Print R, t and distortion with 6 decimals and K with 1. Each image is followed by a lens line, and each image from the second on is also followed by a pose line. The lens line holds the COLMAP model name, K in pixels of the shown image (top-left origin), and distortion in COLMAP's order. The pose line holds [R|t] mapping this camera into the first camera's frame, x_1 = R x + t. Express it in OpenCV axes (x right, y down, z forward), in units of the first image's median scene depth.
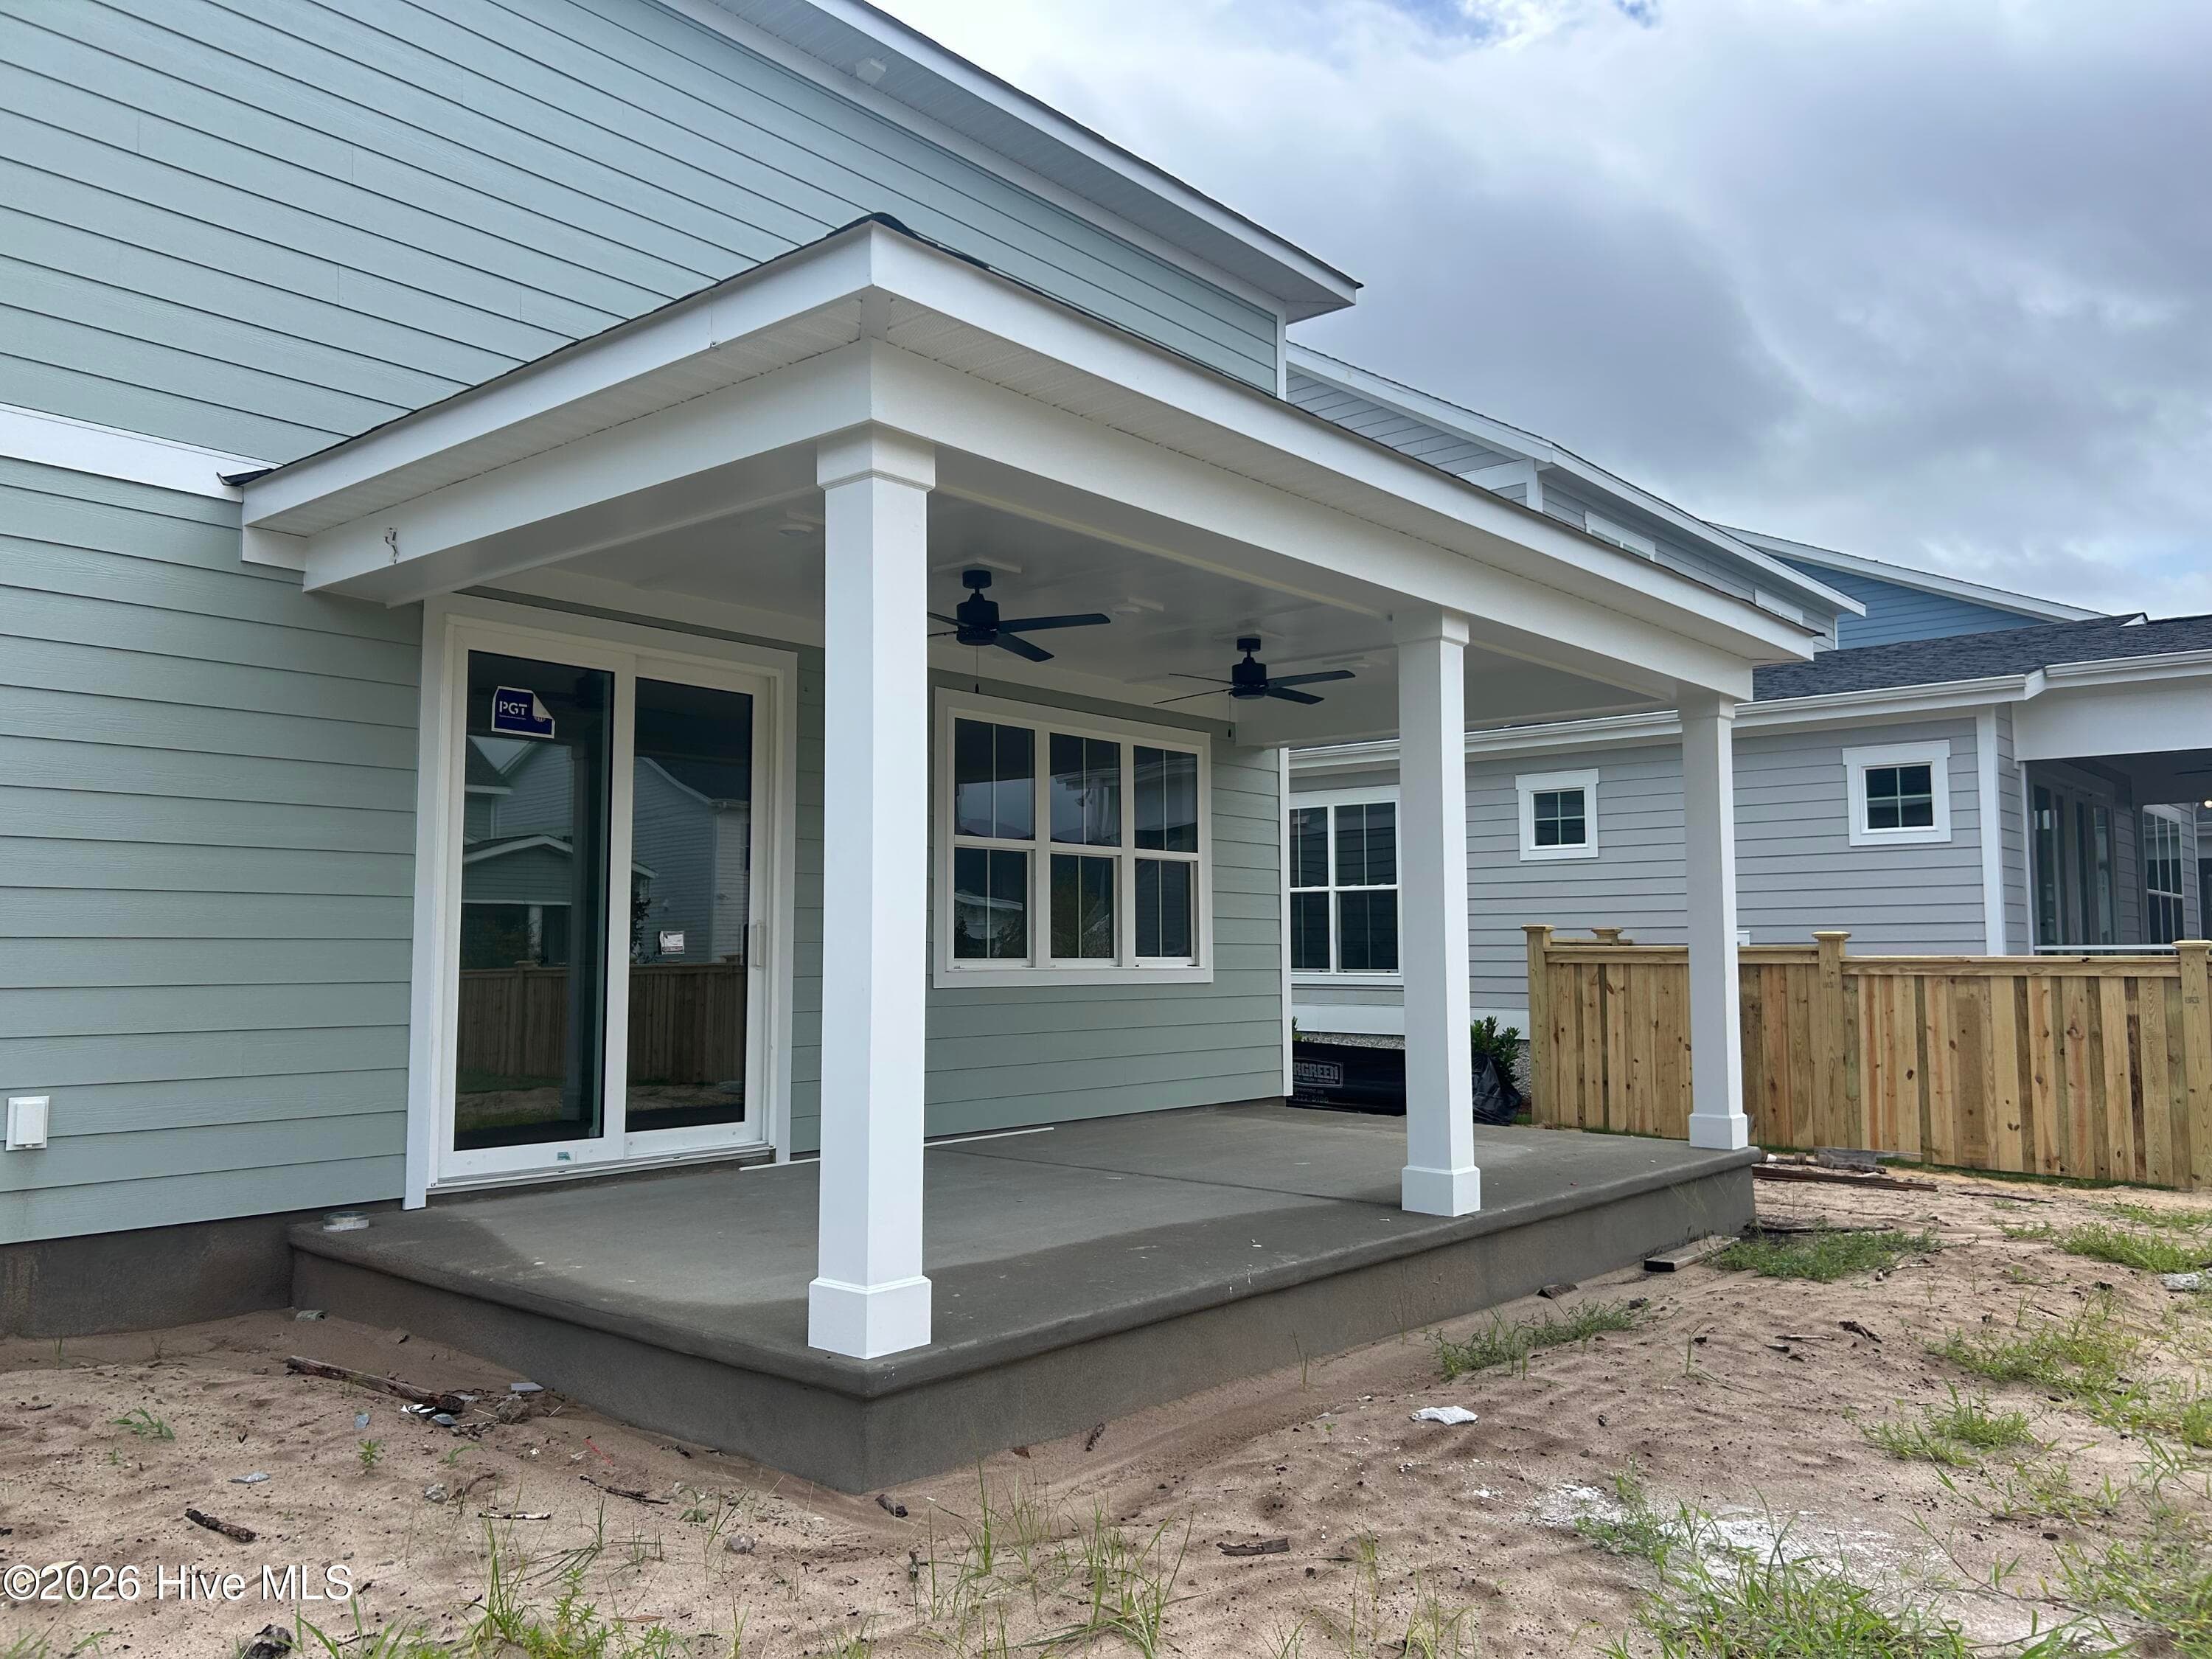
lens RADIAL K [[1669.7, 0, 1109.2], [0, 1669.7, 829.3], [0, 0, 1]] dist [0.045612, -0.029641]
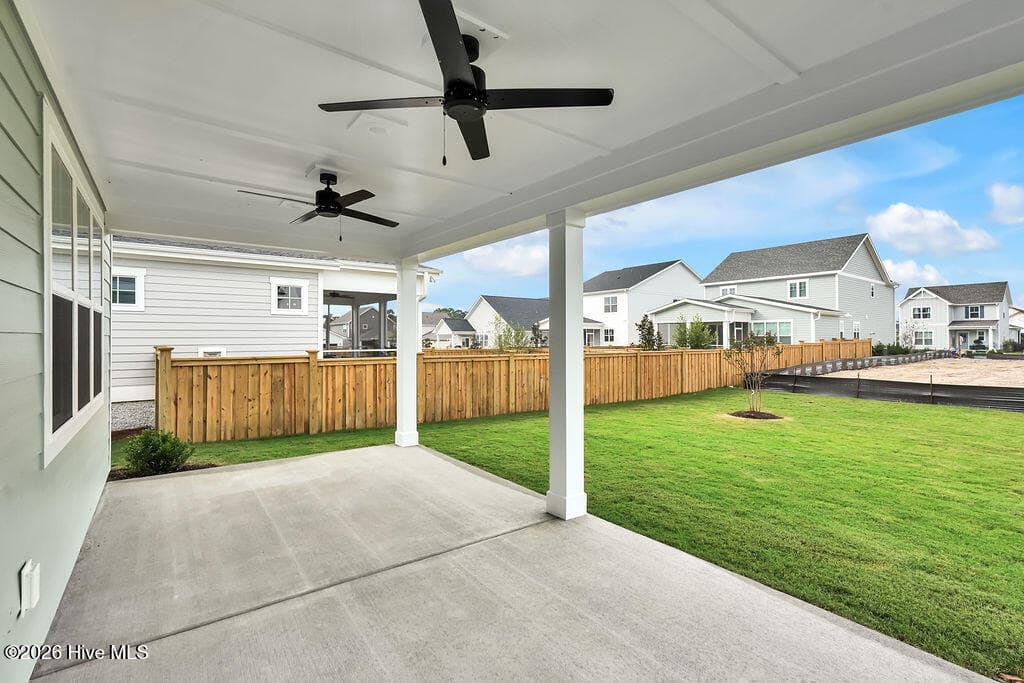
lens RADIAL K [[461.2, 0, 511.1], [0, 461.2, 335.3], [0, 0, 1]] dist [-0.000512, 0.003323]
pose [[0.227747, 0.007556, 0.973691, -0.184016], [-0.078425, 0.996864, 0.010608, 0.006101], [-0.970557, -0.078778, 0.227625, 0.500720]]
